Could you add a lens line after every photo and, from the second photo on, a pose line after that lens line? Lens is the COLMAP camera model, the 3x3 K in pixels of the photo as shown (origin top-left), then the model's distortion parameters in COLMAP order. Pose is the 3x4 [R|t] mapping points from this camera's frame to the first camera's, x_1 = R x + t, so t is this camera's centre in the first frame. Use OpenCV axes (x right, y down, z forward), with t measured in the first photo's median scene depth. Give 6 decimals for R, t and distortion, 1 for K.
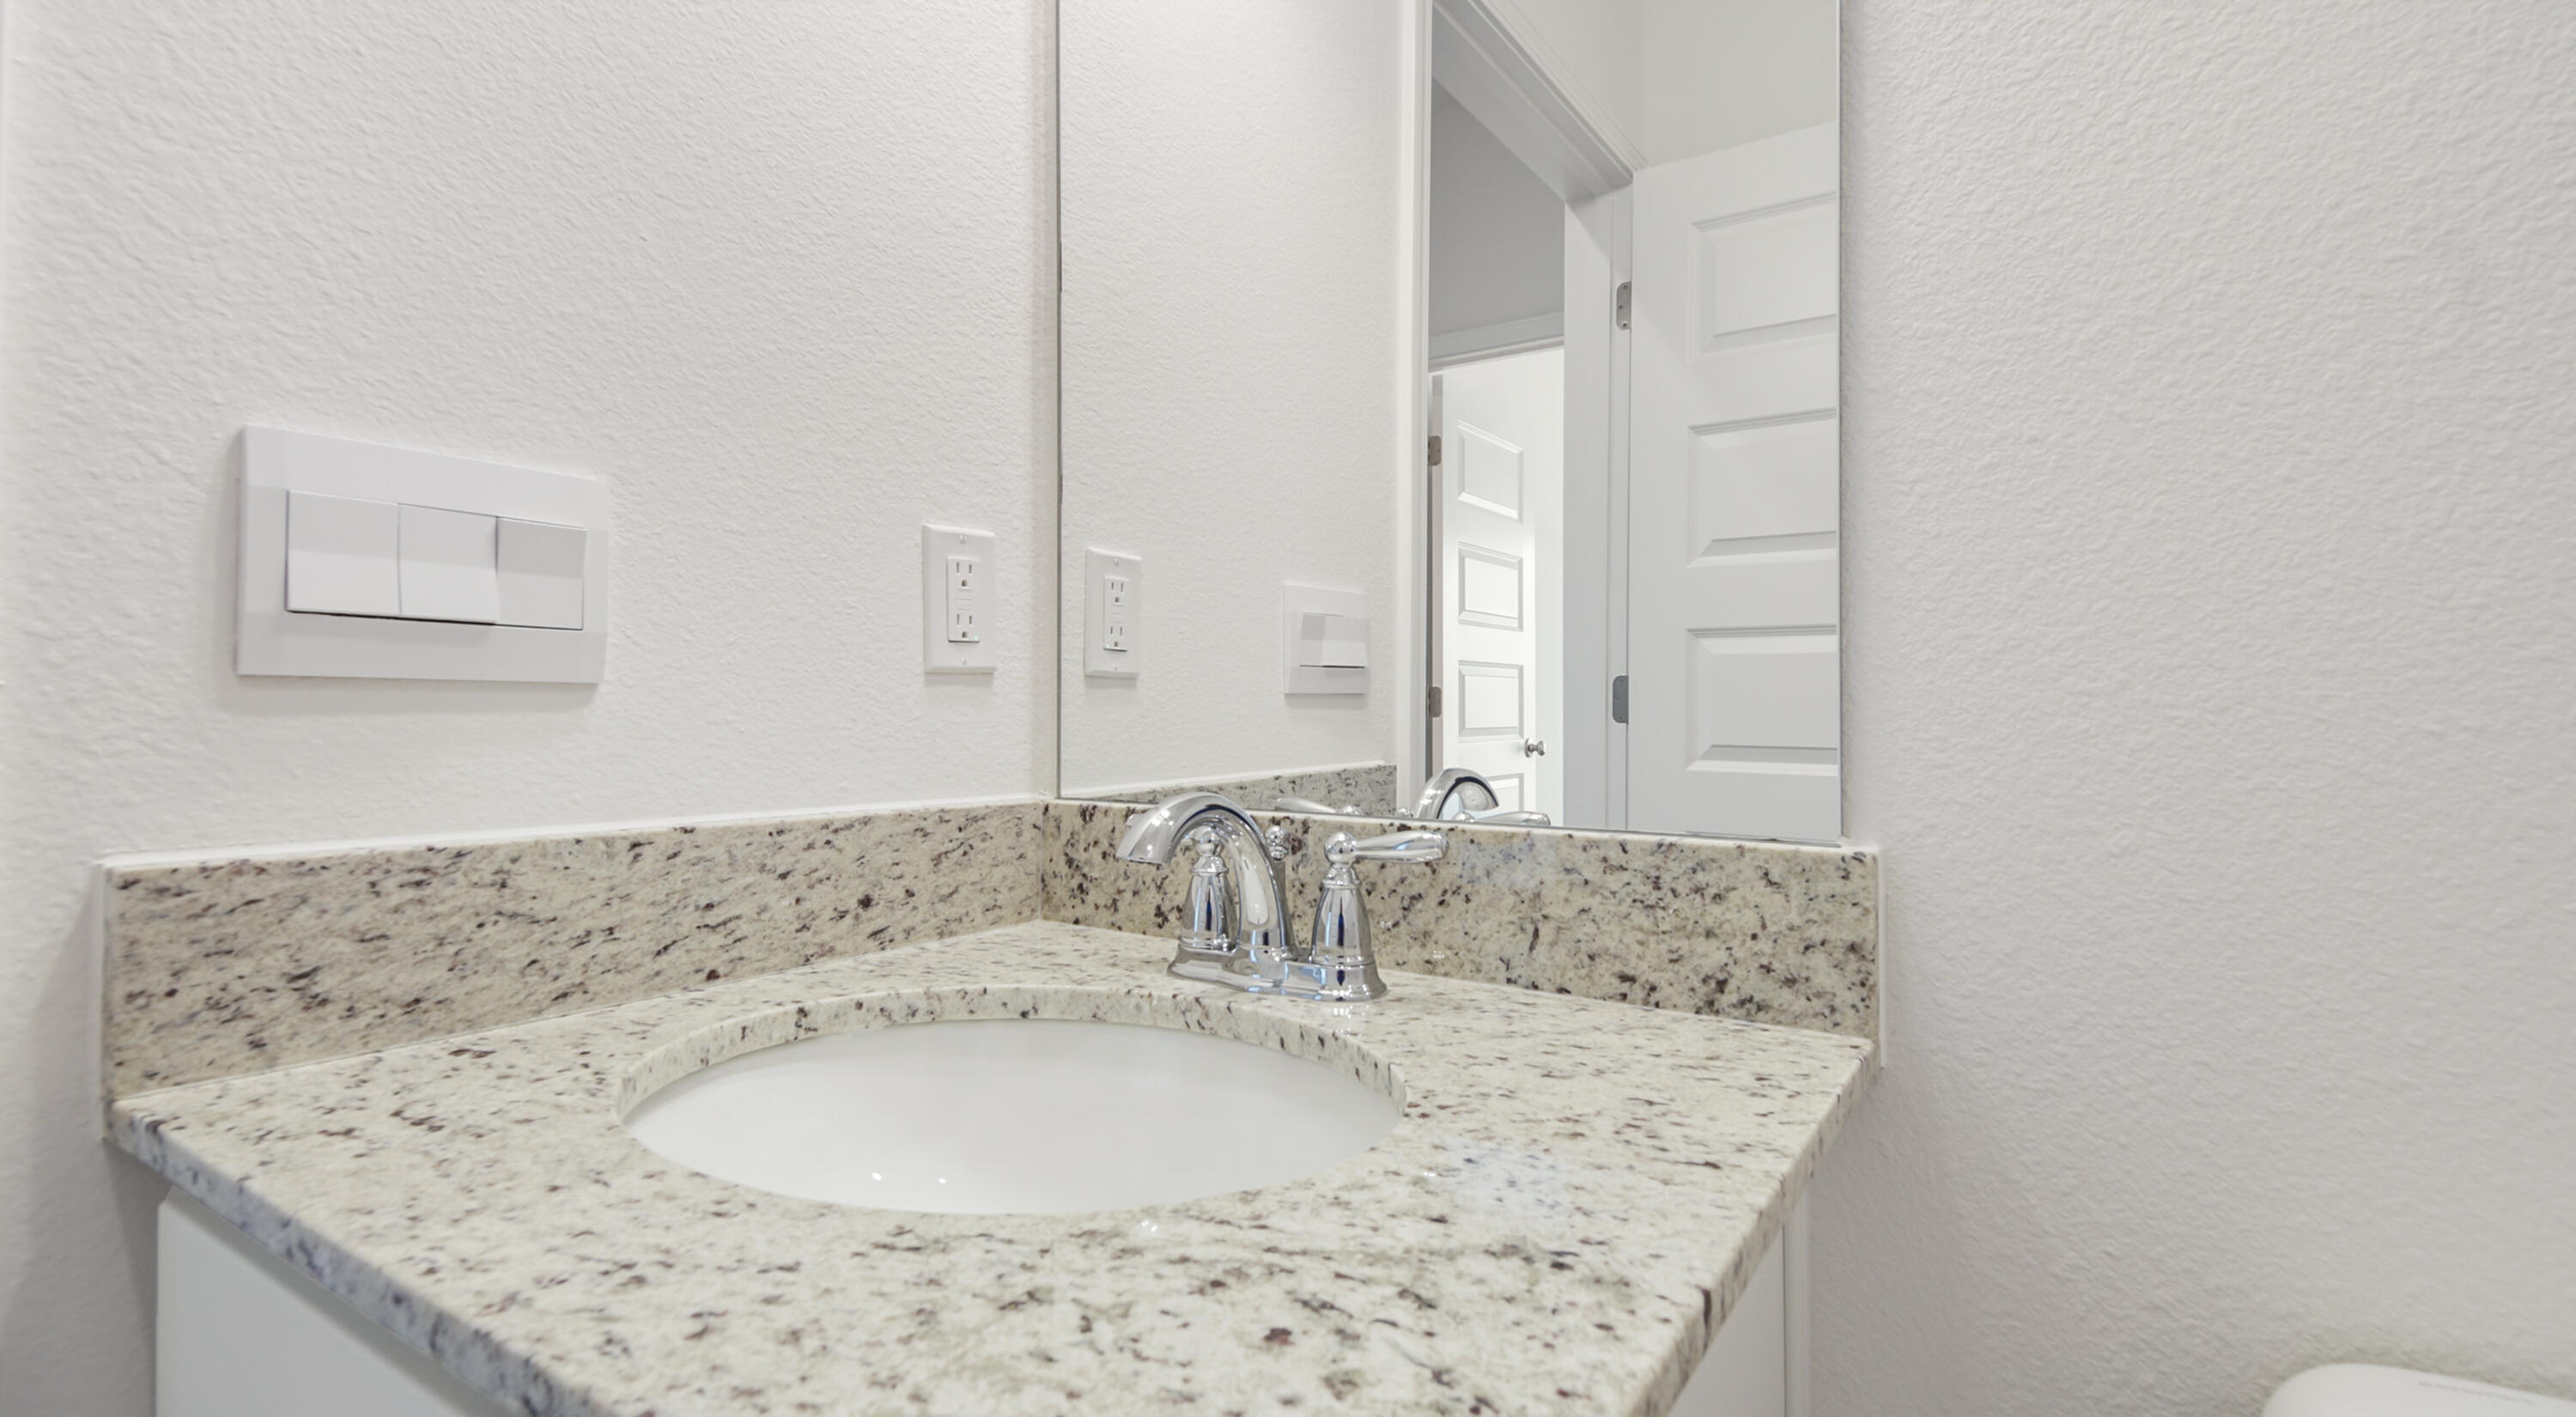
lens RADIAL K [[1185.6, 0, 1296.0], [0, 1185.6, 697.2], [0, 0, 1]] dist [0.002440, -0.000085]
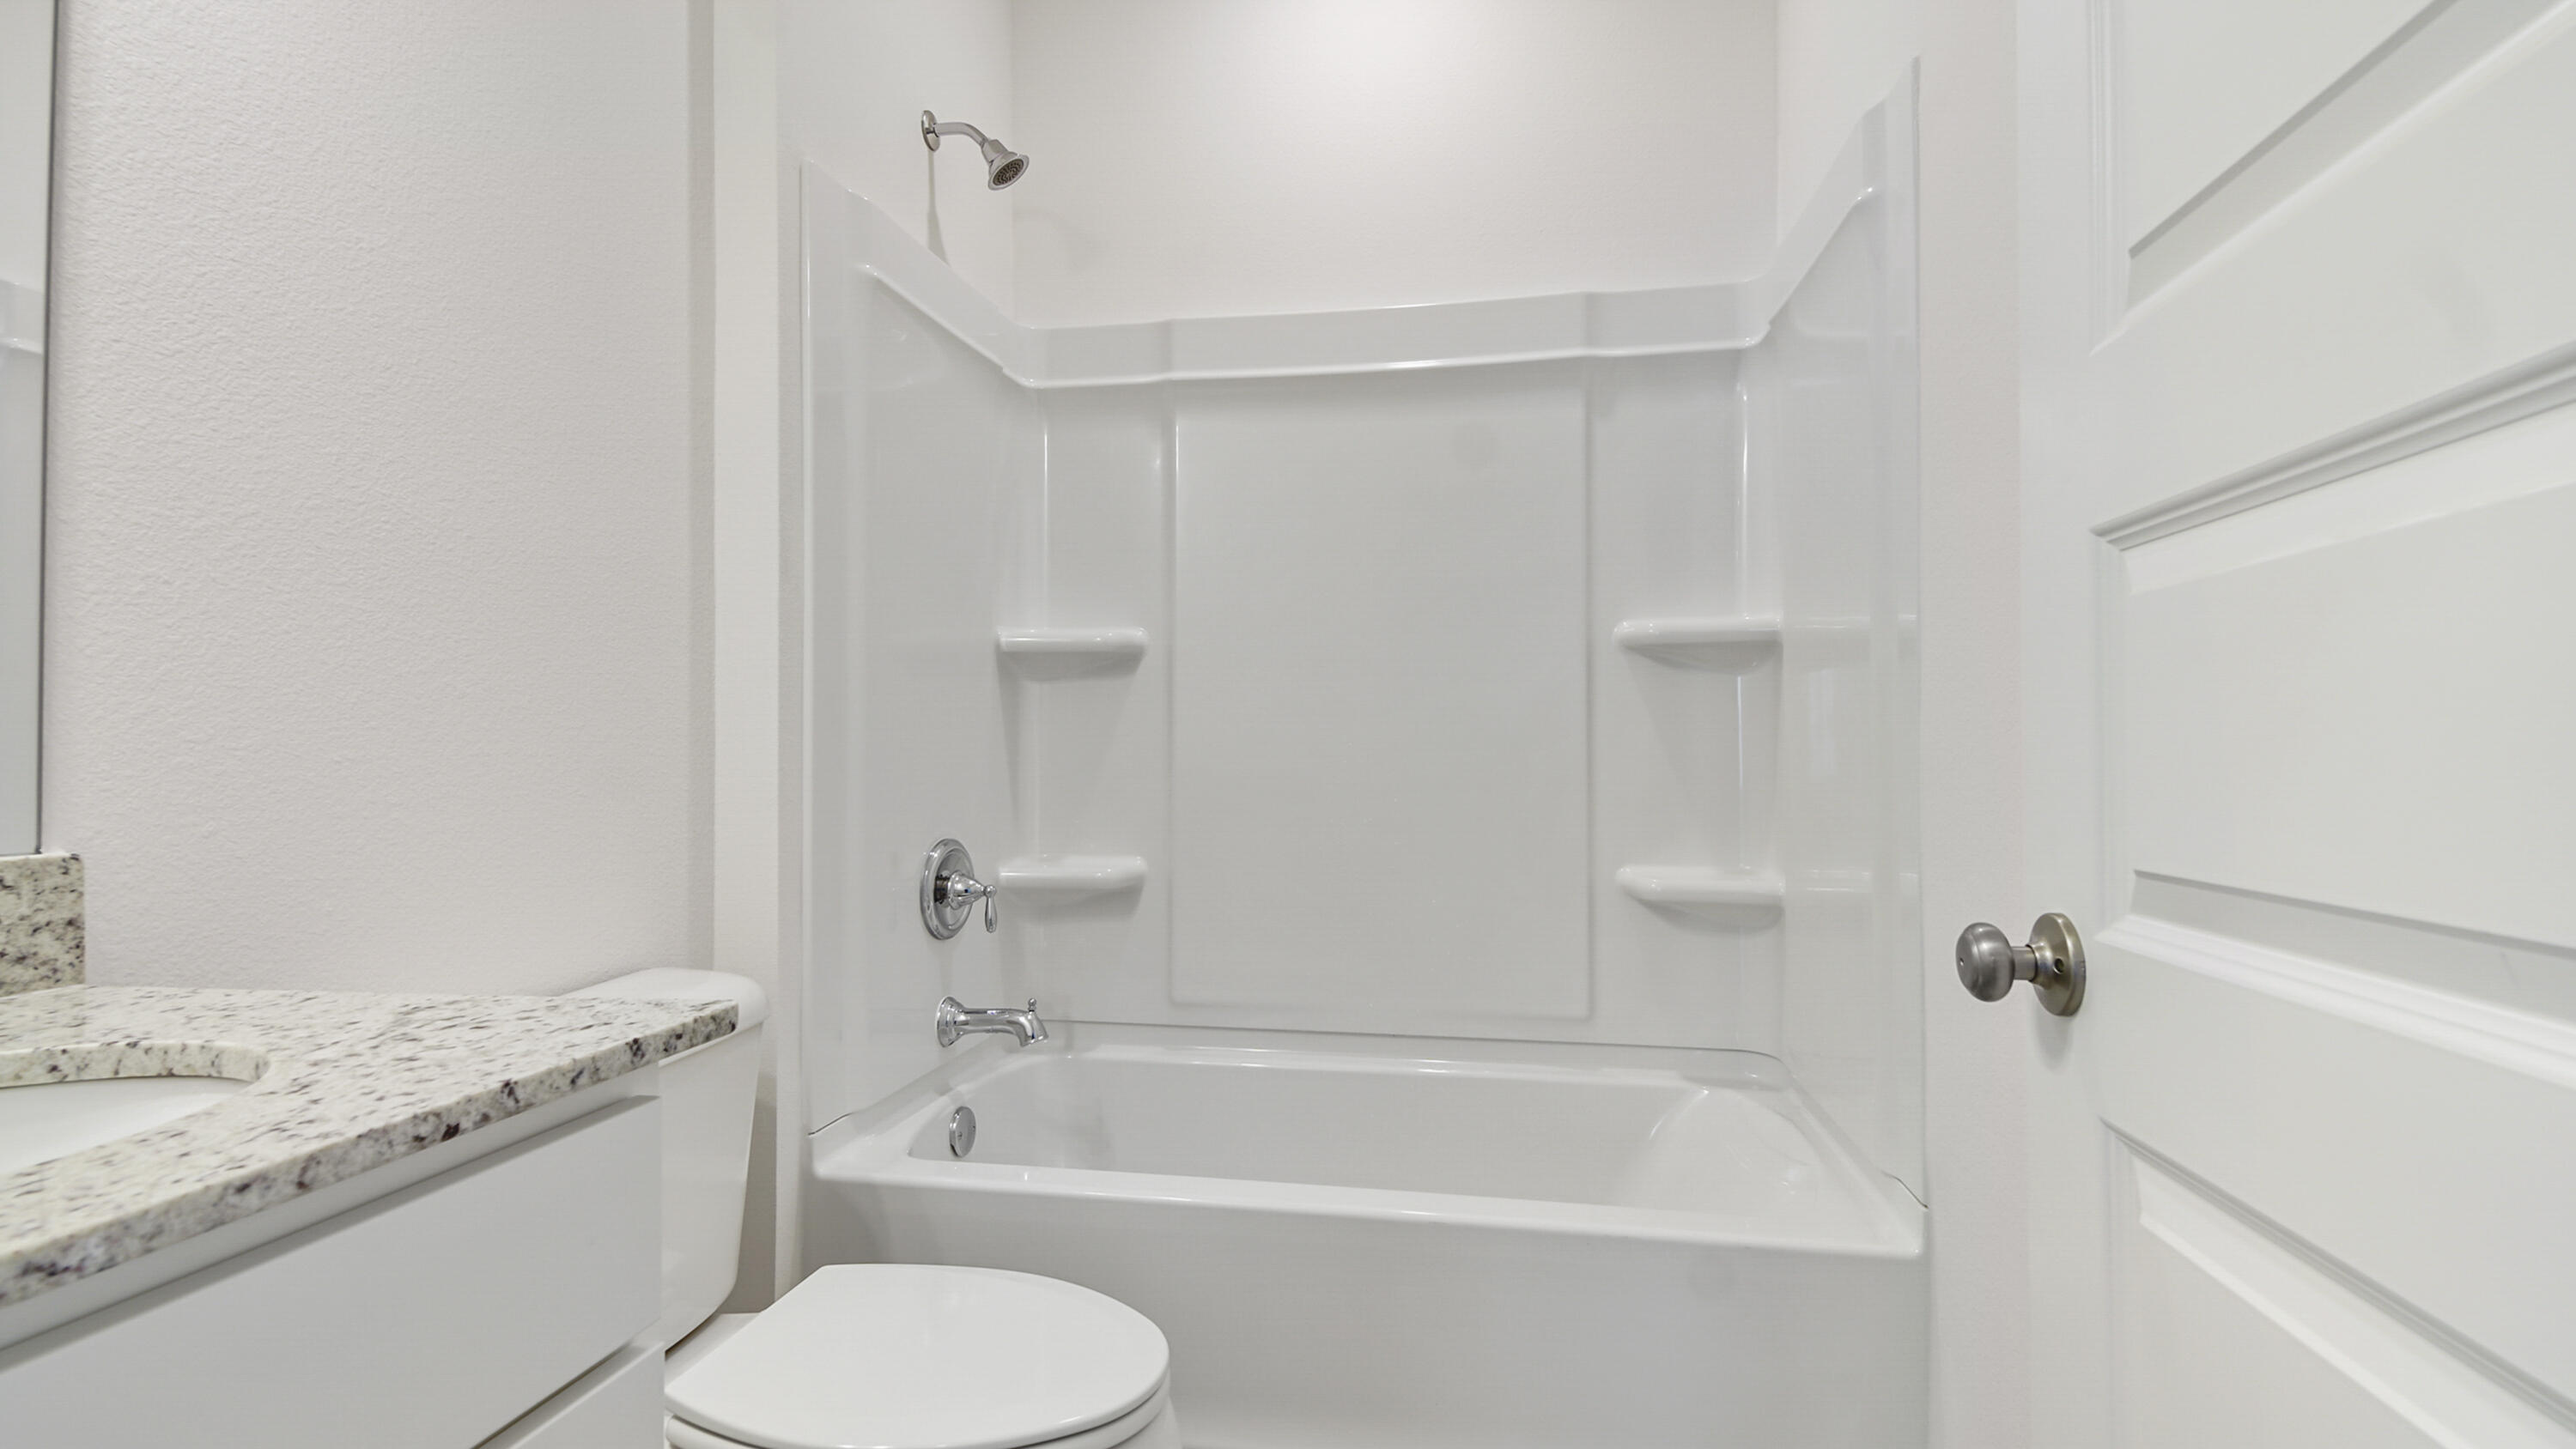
lens RADIAL K [[1293.9, 0, 1284.2], [0, 1293.9, 730.3], [0, 0, 1]] dist [0.019985, 0.000147]
pose [[-0.391326, 0.013621, 0.920151, -1.508275], [-0.004098, 0.999855, -0.016544, 0.004981], [-0.920243, -0.010245, -0.391213, 0.293707]]
